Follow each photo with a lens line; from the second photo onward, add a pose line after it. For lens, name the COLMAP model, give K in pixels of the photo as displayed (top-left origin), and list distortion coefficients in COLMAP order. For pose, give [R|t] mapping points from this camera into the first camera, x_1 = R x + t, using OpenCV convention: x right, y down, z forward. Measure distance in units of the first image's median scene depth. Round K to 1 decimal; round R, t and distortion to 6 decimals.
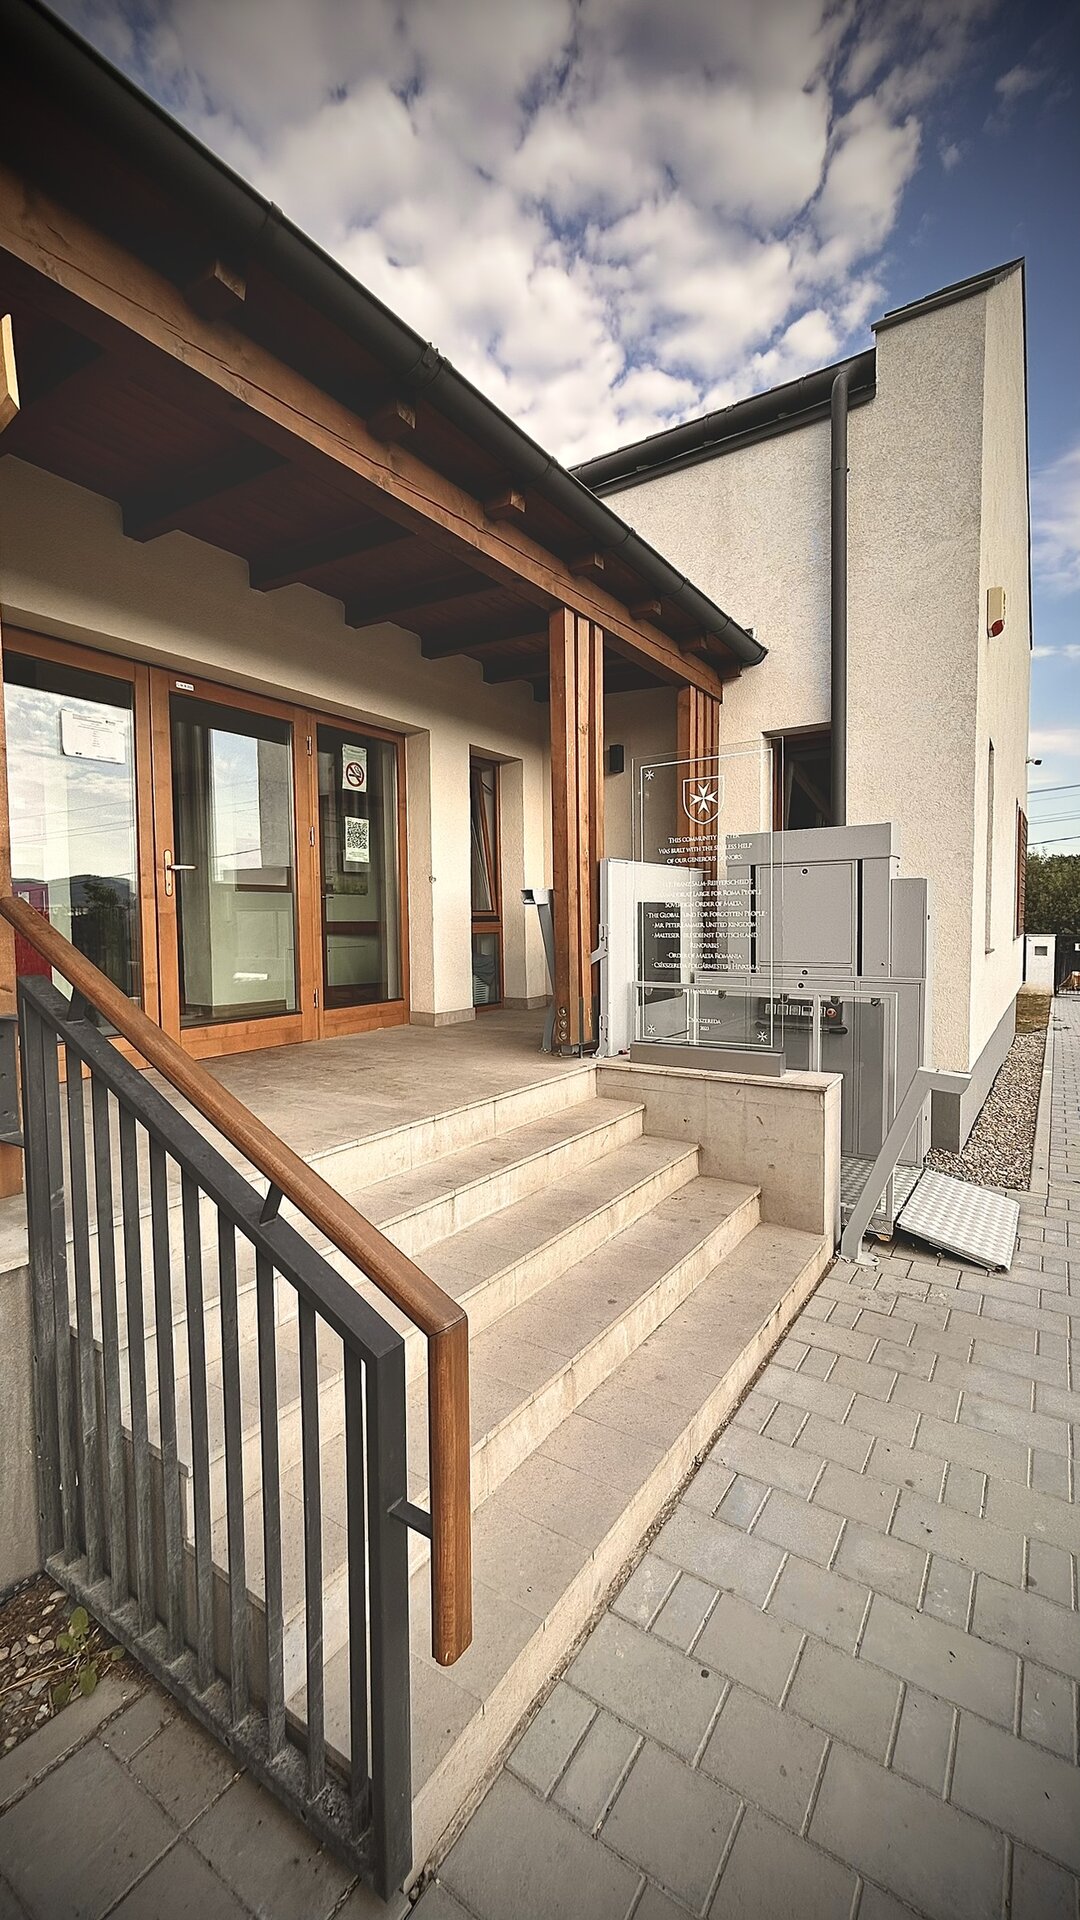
lens RADIAL K [[775.2, 0, 539.4], [0, 775.2, 957.3], [0, 0, 1]] dist [-0.001977, -0.001623]
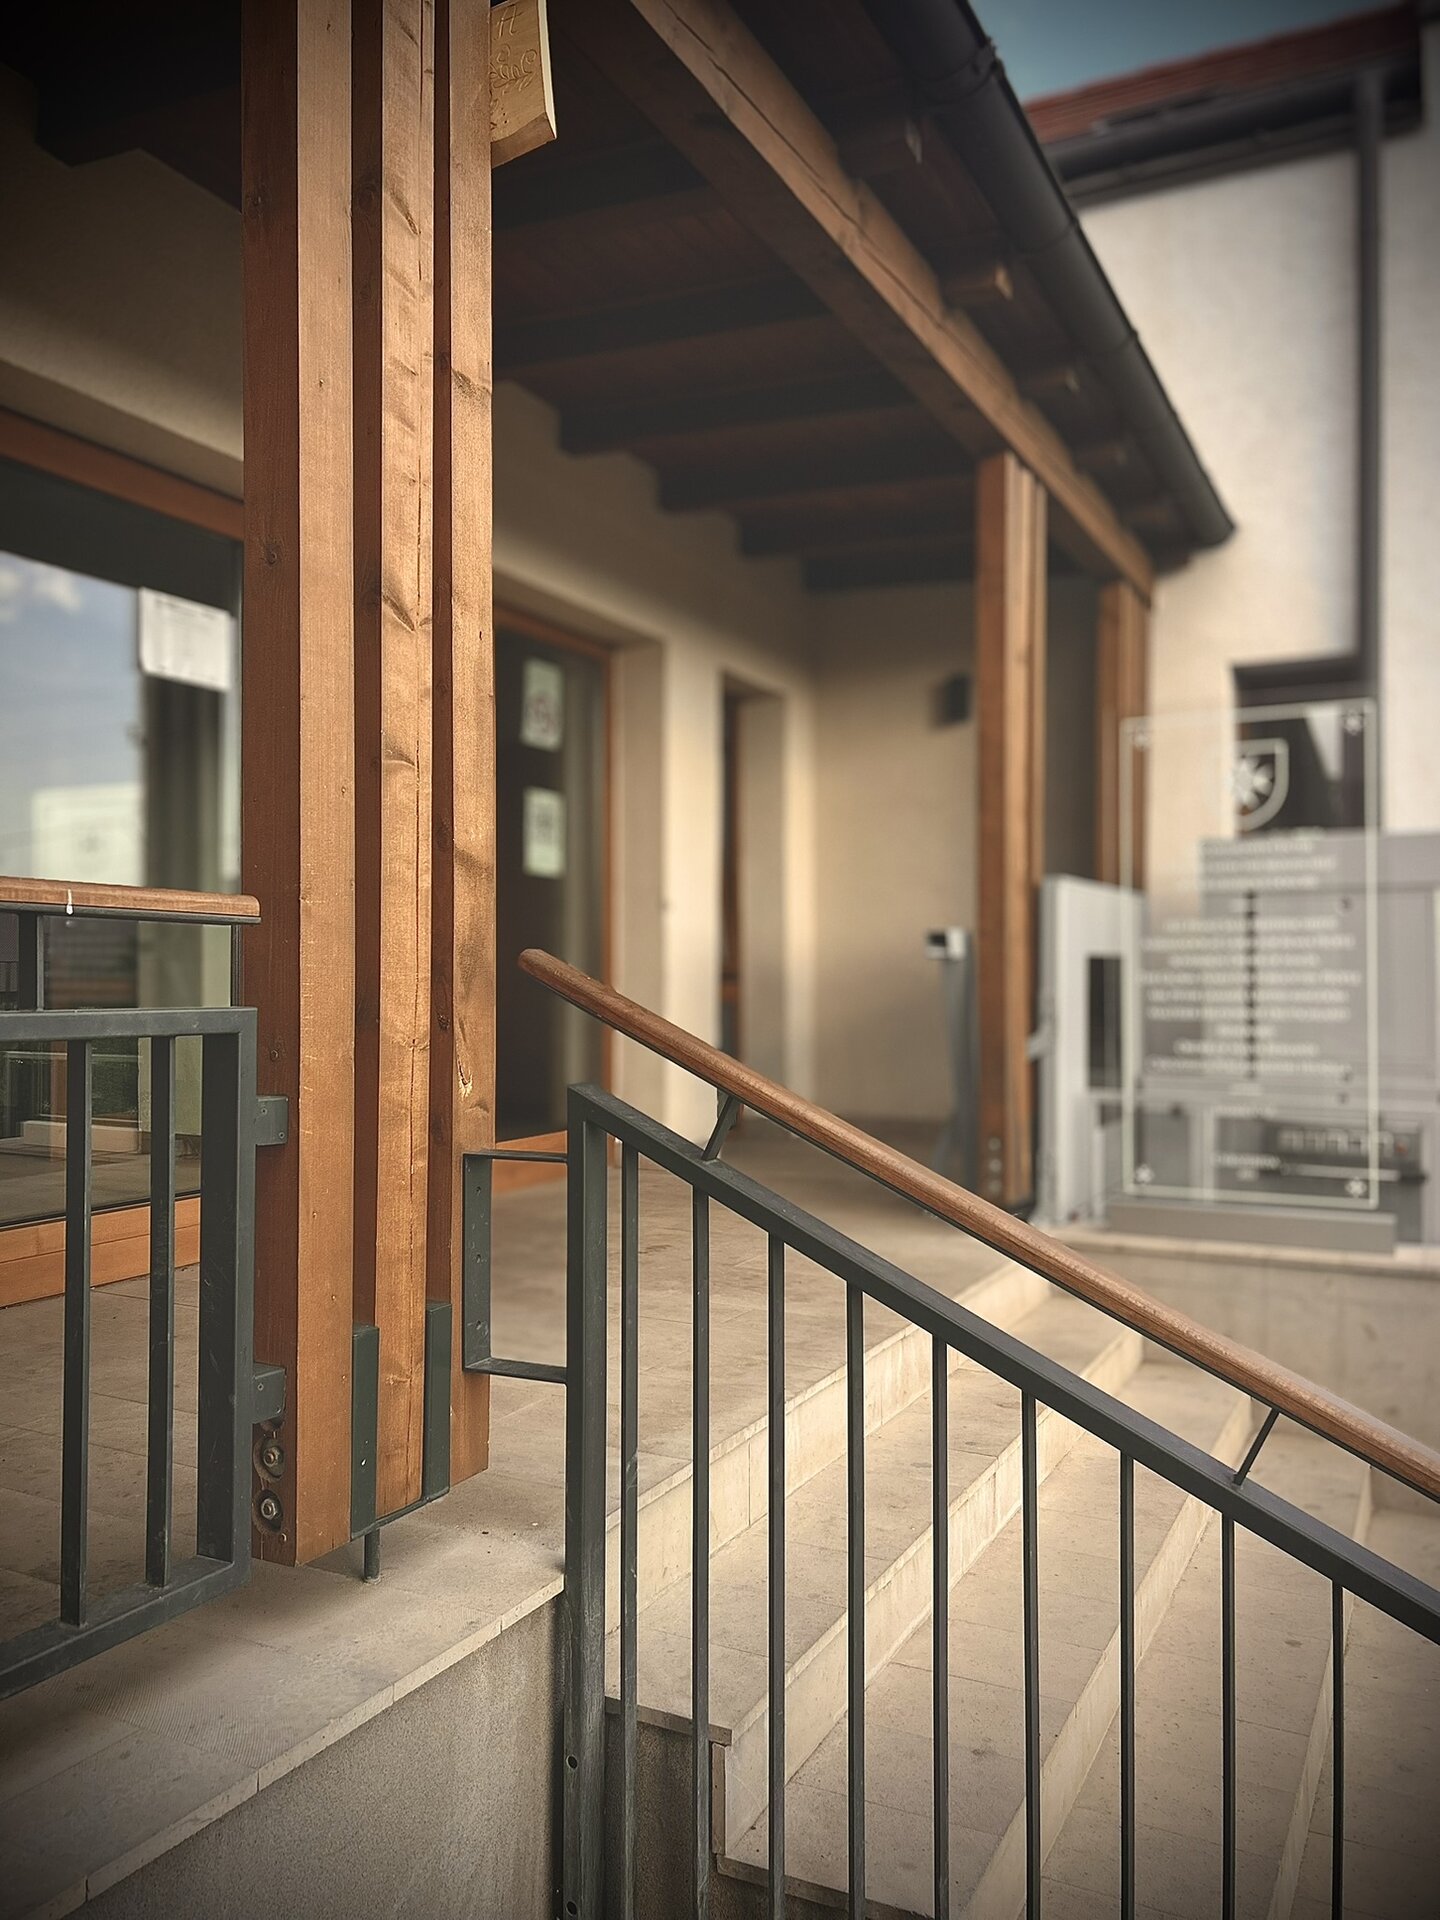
lens RADIAL K [[1460.1, 0, 721.7], [0, 1460.1, 963.8], [0, 0, 1]] dist [0.022262, -0.001888]
pose [[0.992672, 0.011612, 0.120280, -0.258940], [-0.005043, 0.998486, -0.054776, -0.002787], [-0.120734, 0.053768, 0.991228, -0.042444]]
